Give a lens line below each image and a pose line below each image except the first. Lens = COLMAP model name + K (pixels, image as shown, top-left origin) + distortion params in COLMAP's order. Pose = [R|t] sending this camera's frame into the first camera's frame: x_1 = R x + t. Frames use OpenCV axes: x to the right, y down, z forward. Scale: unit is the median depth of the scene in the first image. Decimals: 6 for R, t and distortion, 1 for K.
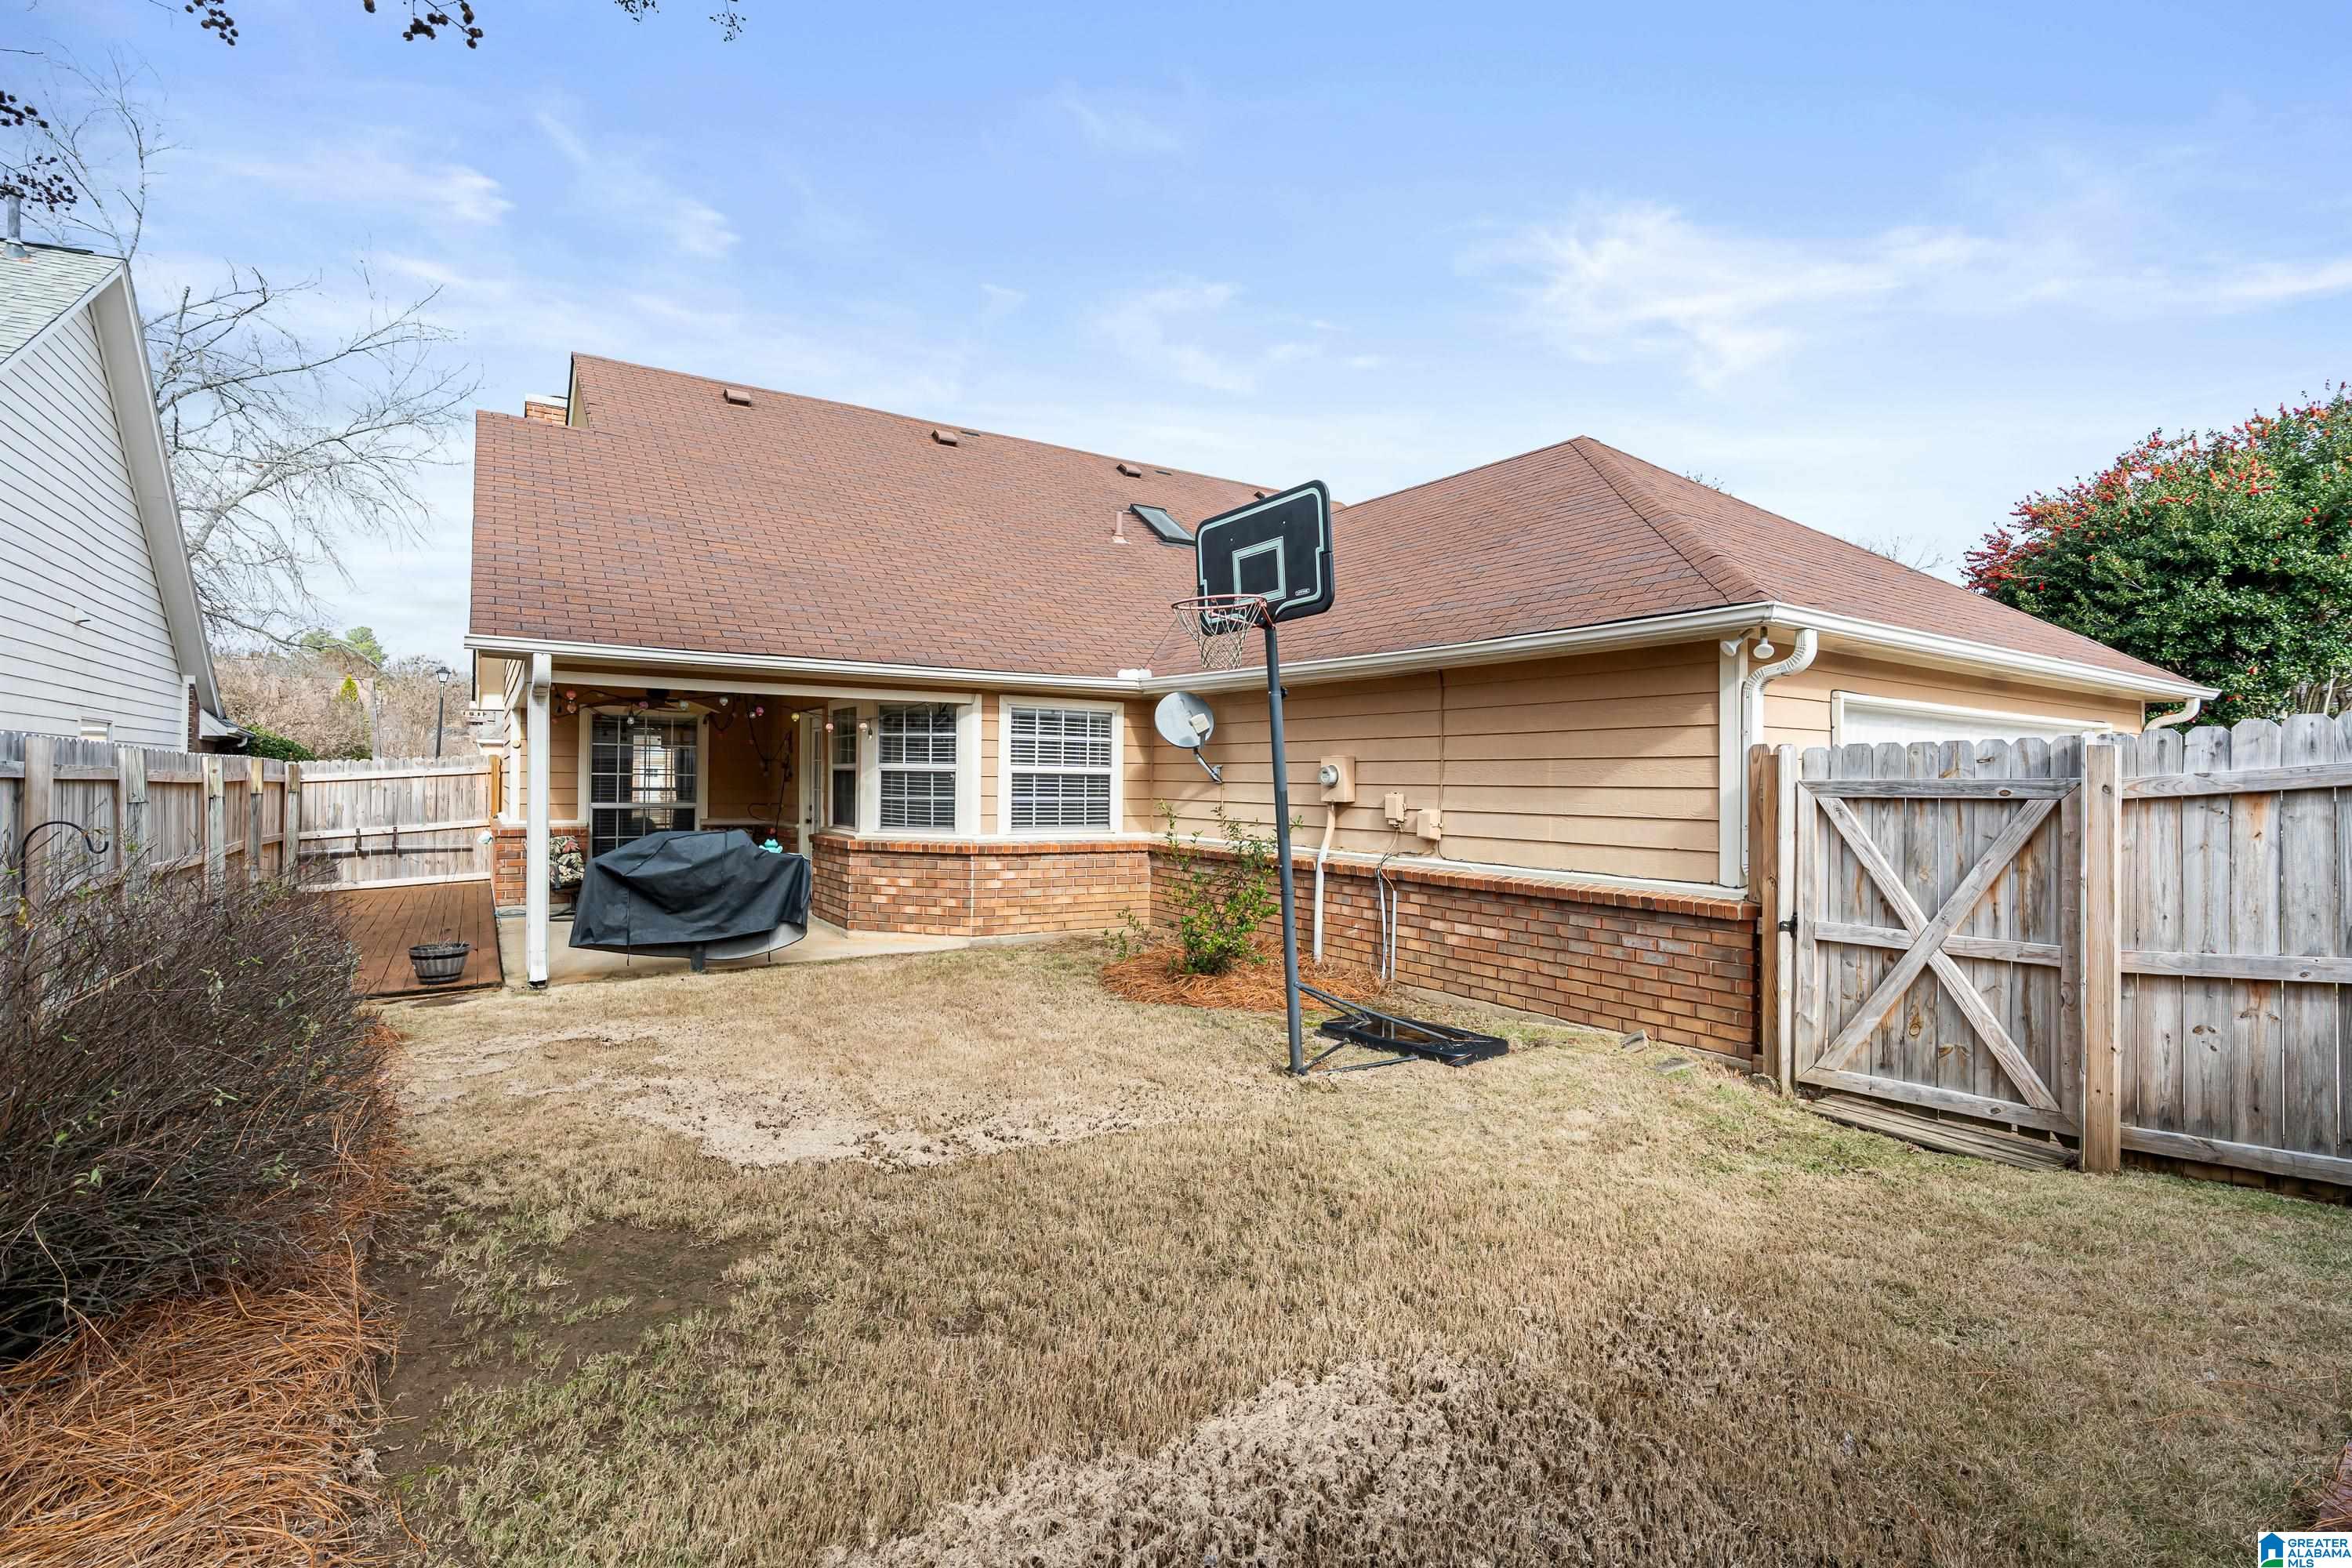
lens RADIAL K [[1071.3, 0, 1182.2], [0, 1071.3, 765.4], [0, 0, 1]] dist [-0.009149, 0.003827]
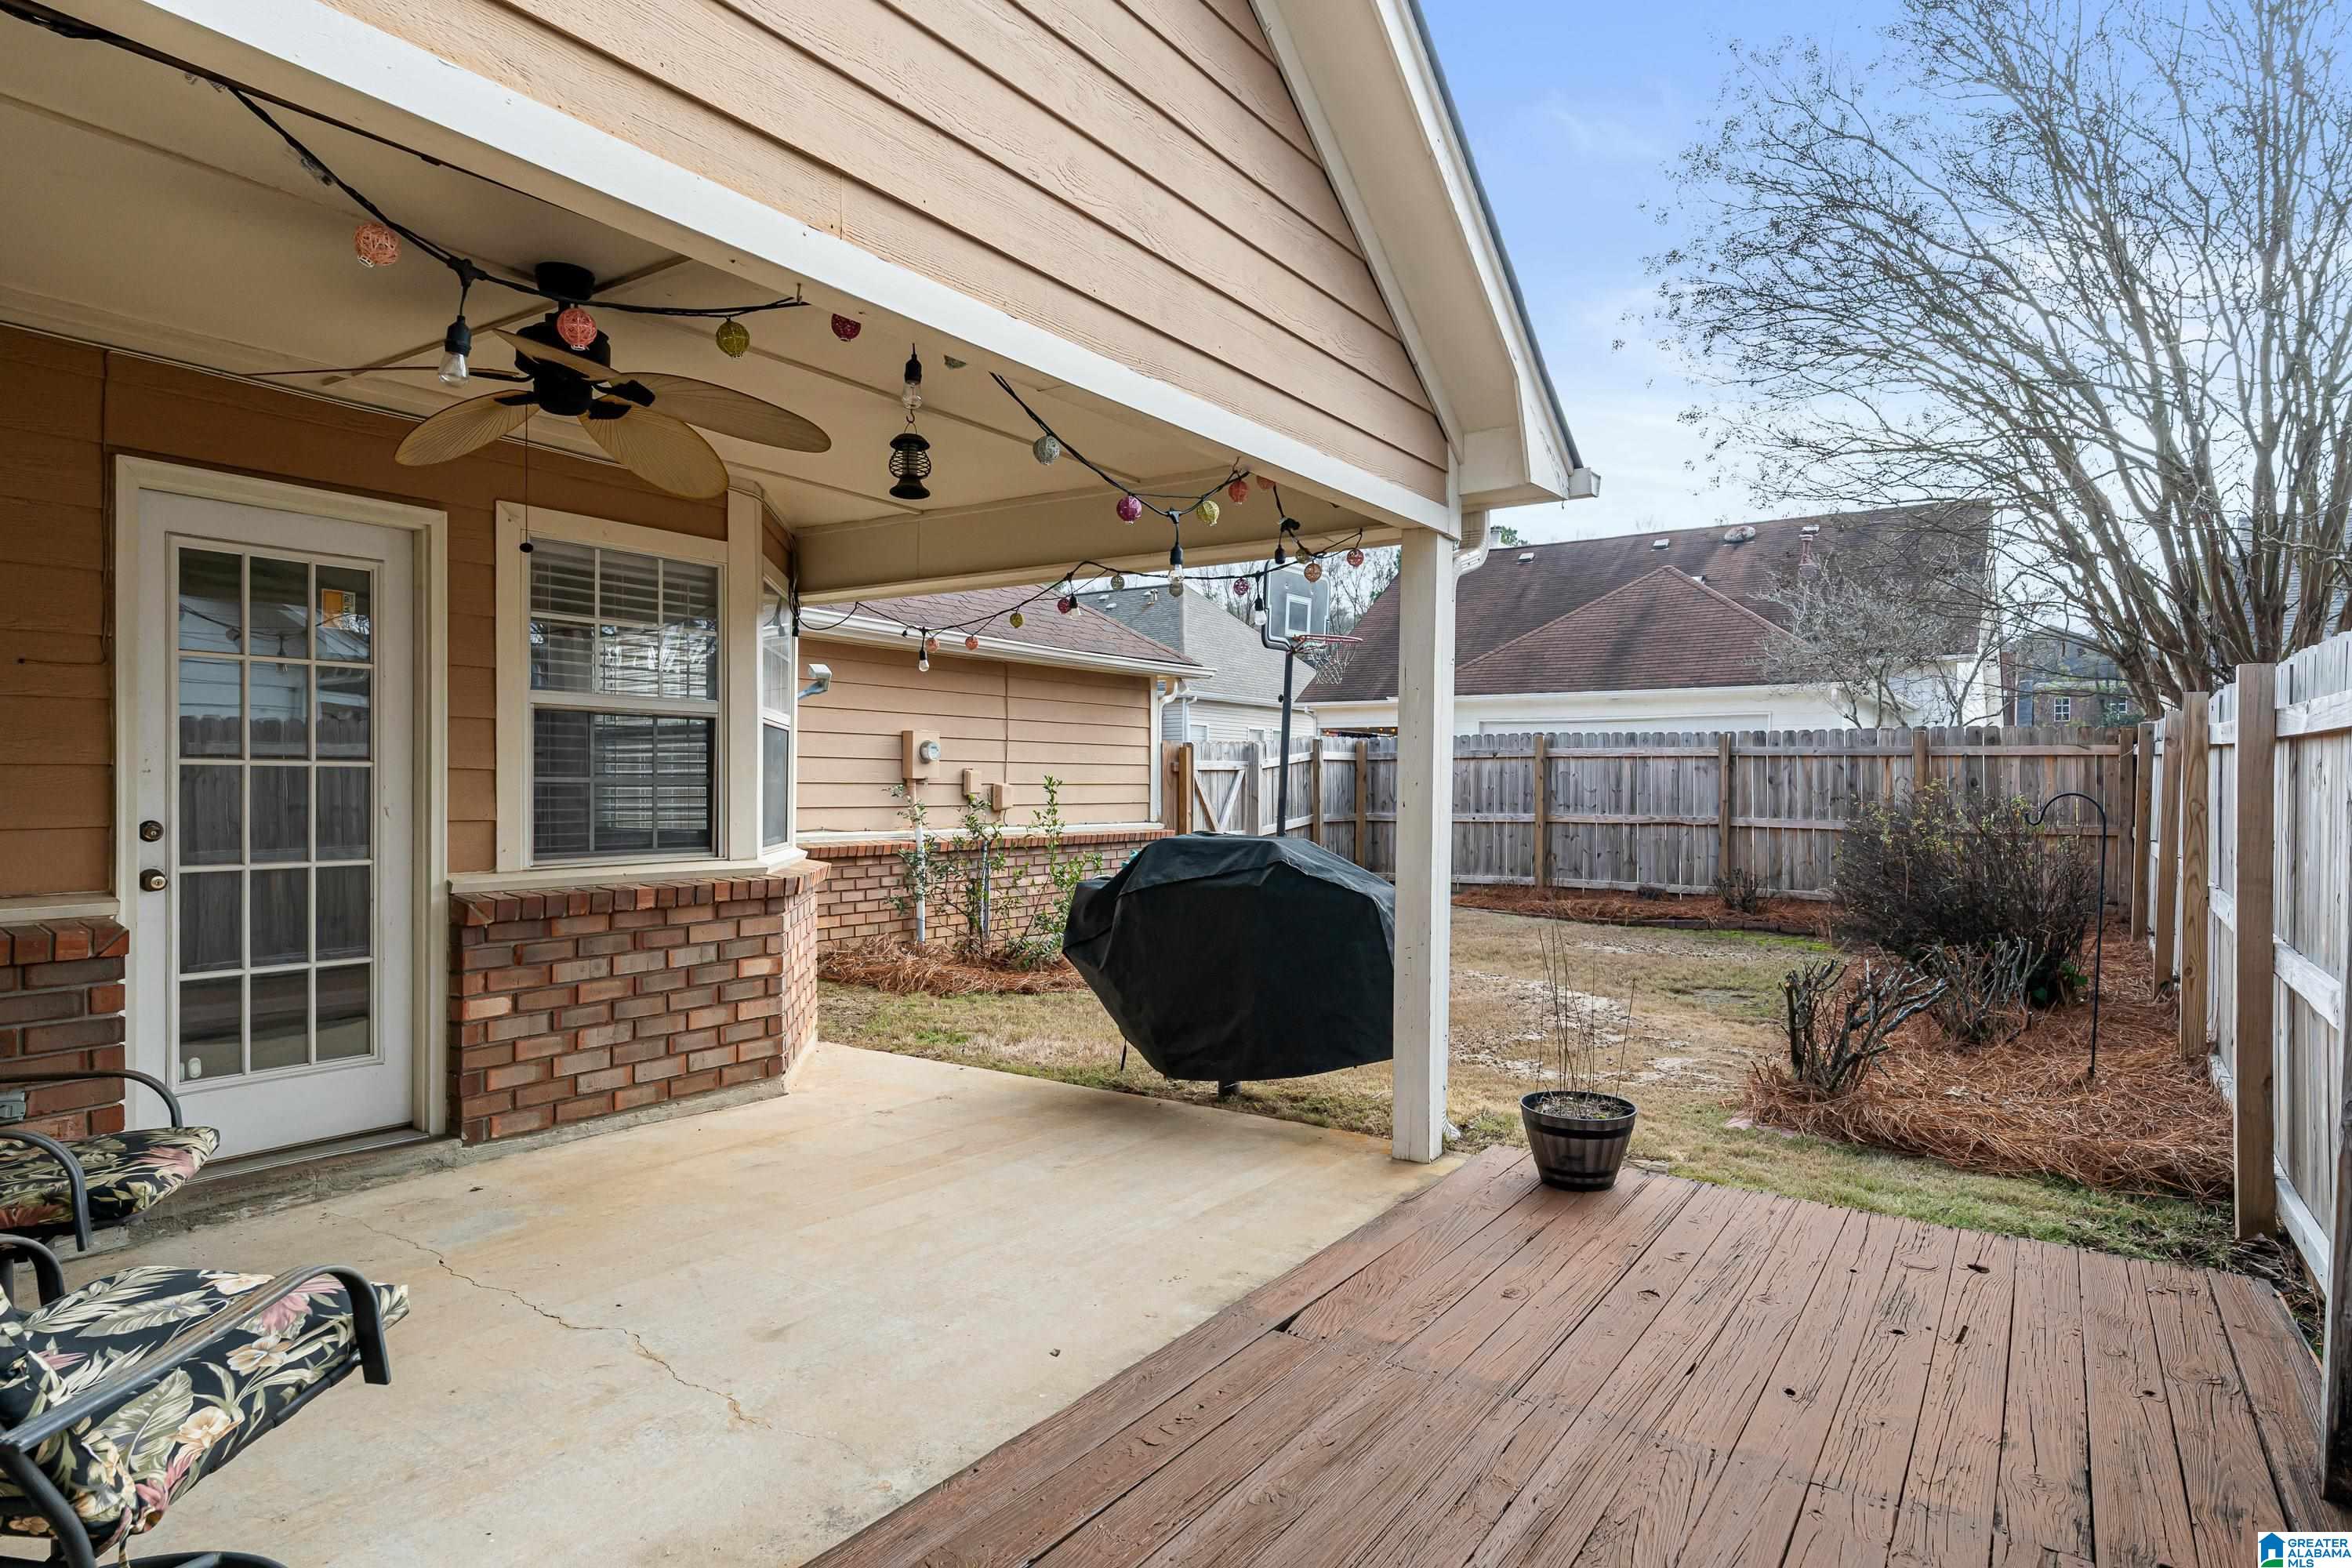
lens RADIAL K [[1339.5, 0, 1166.2], [0, 1339.5, 801.6], [0, 0, 1]] dist [-0.000837, -0.001318]
pose [[-0.378024, -0.023201, 0.925505, -0.831093], [-0.020518, 0.999650, 0.016679, 0.024210], [-0.925569, -0.012684, -0.378367, 0.993191]]
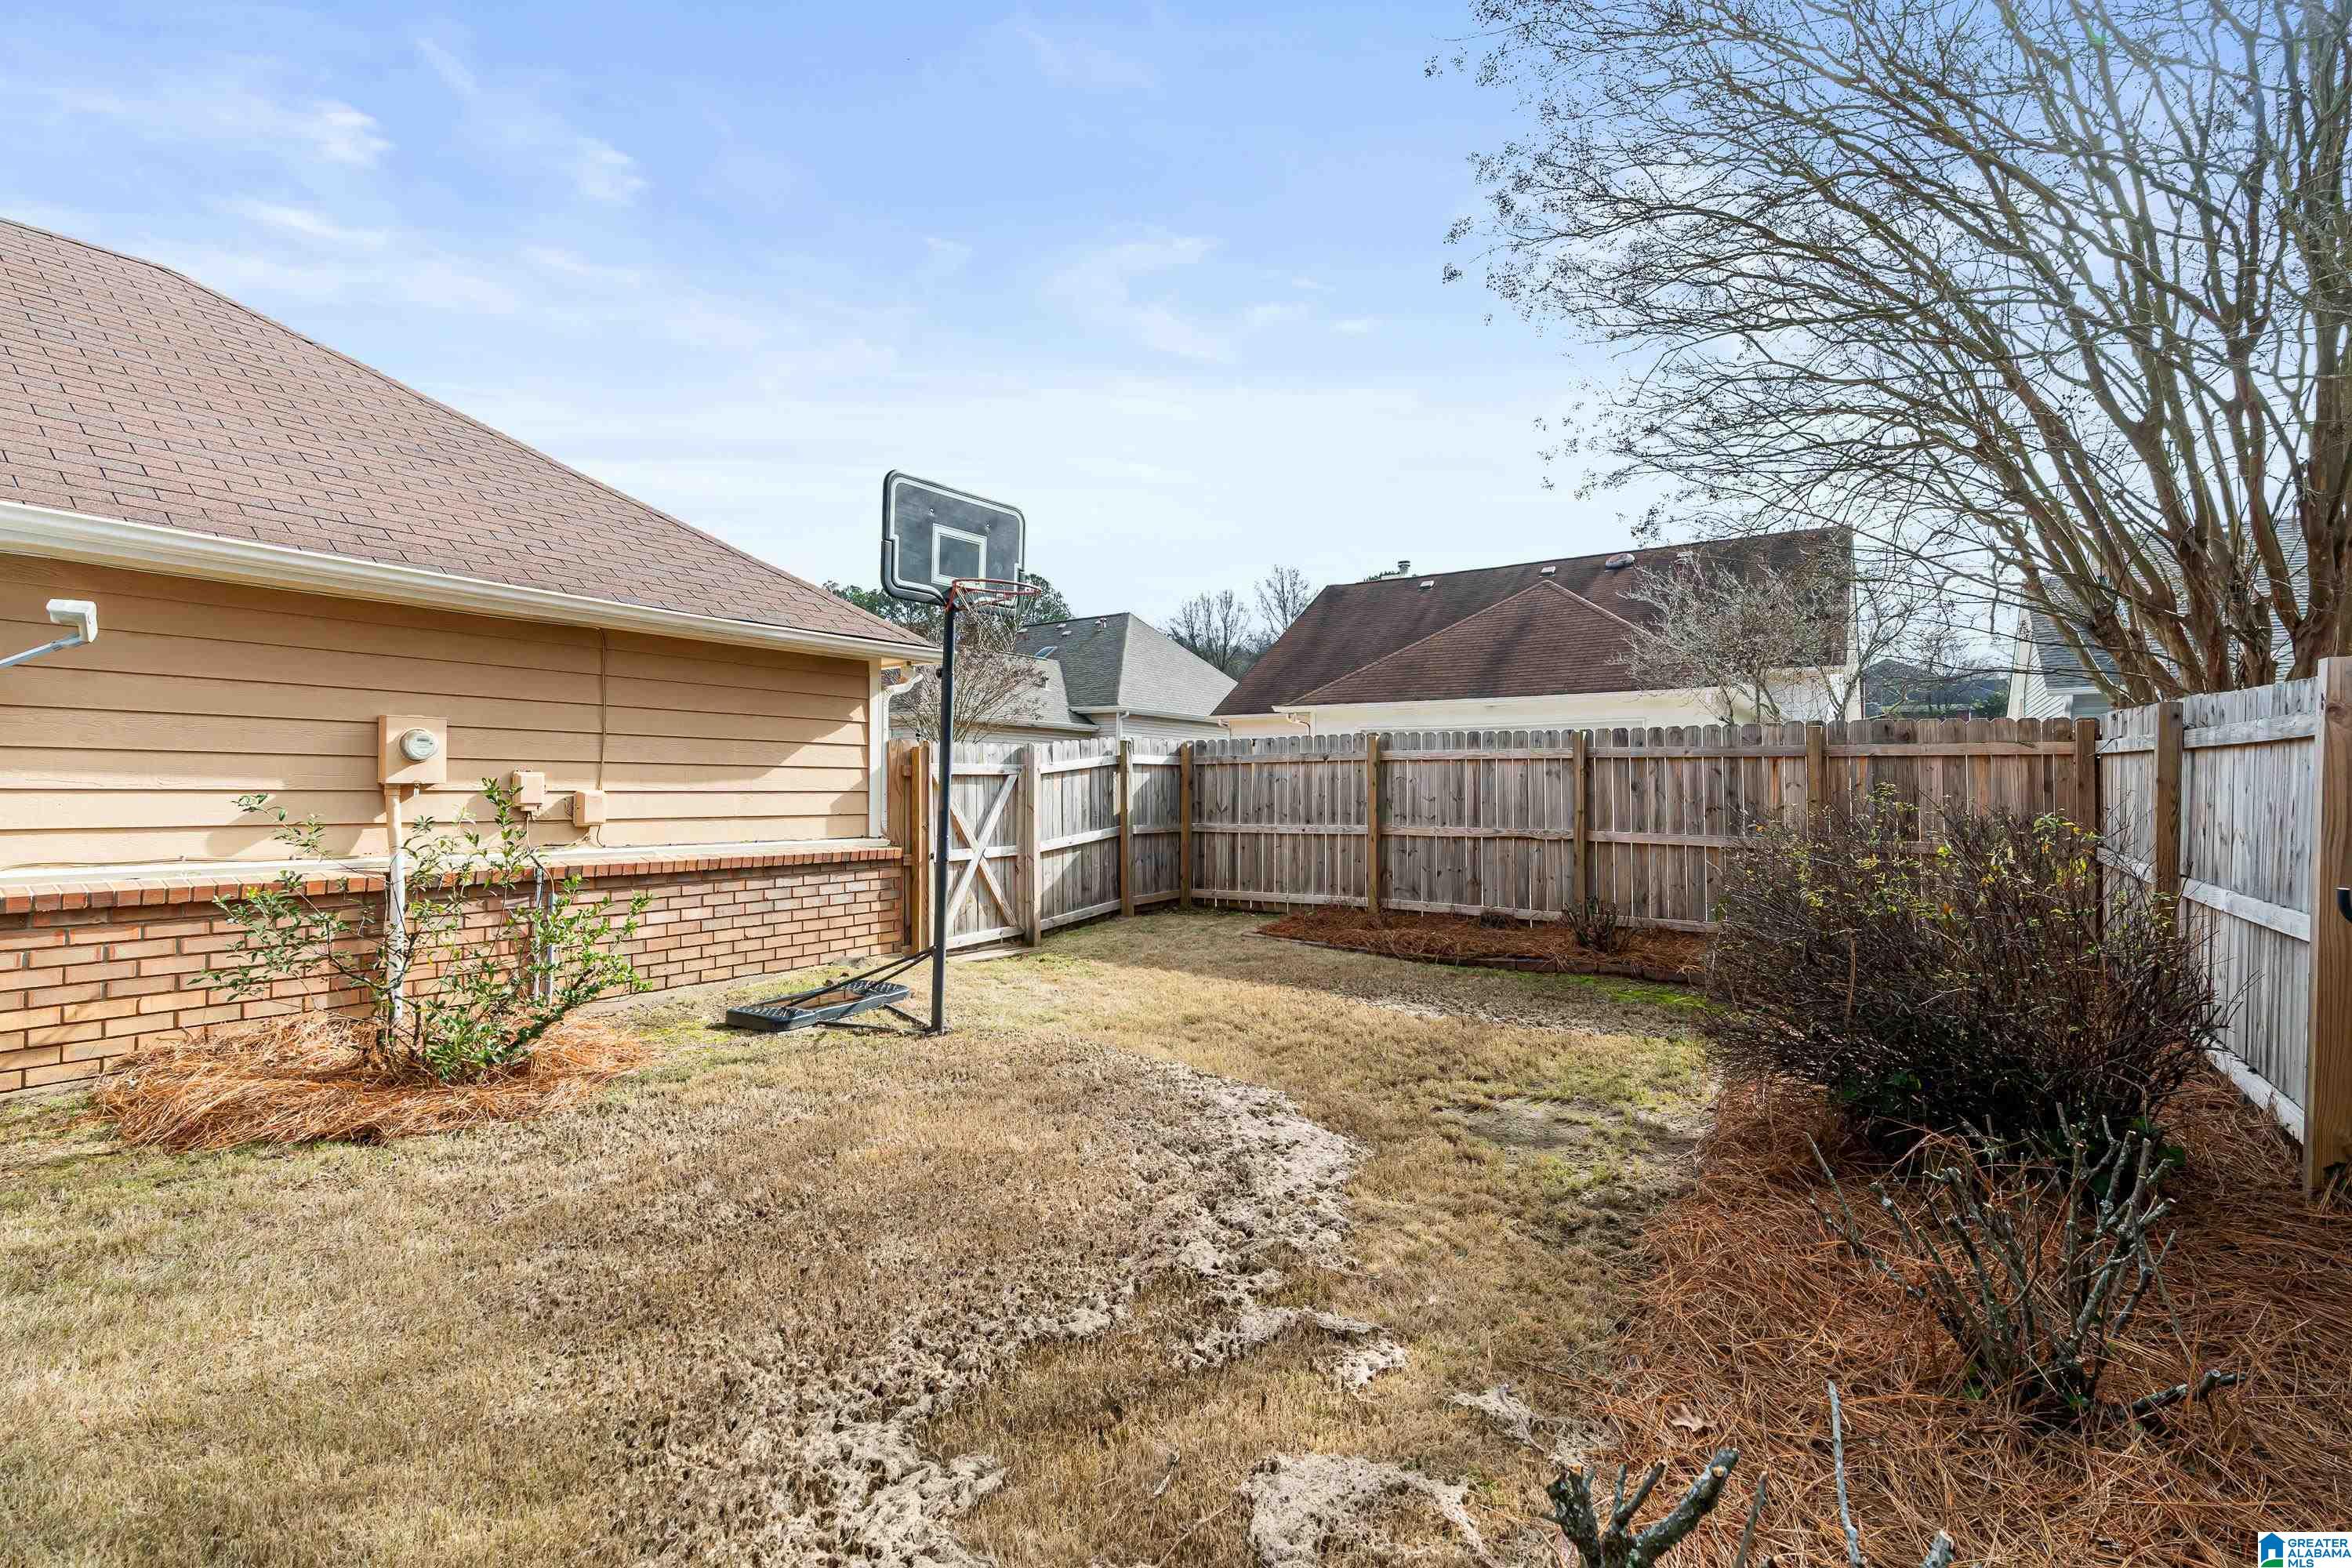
lens RADIAL K [[1071.3, 0, 1169.0], [0, 1071.3, 786.7], [0, 0, 1]] dist [-0.009149, 0.003827]
pose [[-0.373631, -0.007731, 0.927545, -0.522097], [-0.020261, 0.999795, 0.000172, 0.020479], [-0.927356, -0.018729, -0.373711, 0.642843]]
